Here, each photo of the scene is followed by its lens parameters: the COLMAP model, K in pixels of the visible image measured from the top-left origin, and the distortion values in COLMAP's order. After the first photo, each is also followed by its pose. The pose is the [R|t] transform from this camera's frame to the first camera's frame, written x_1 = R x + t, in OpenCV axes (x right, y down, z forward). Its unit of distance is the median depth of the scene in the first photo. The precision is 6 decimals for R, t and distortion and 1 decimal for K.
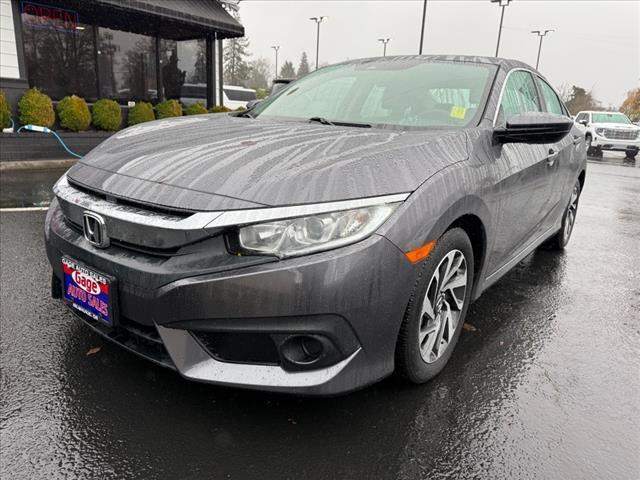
lens RADIAL K [[444.3, 0, 319.6], [0, 444.3, 238.1], [0, 0, 1]] dist [0.025415, -0.049283]
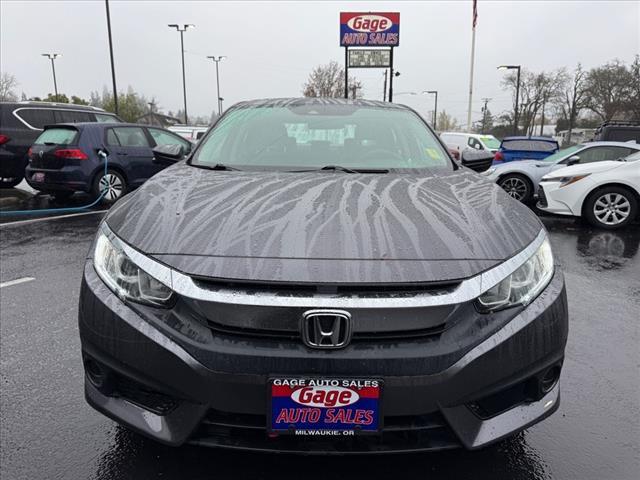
lens RADIAL K [[444.3, 0, 320.3], [0, 444.3, 240.4], [0, 0, 1]] dist [0.025415, -0.049283]
pose [[0.812076, -0.170502, 0.558087, -0.950255], [0.194279, 0.980800, 0.016949, -0.199565], [-0.550262, 0.094661, 0.829609, 0.305490]]
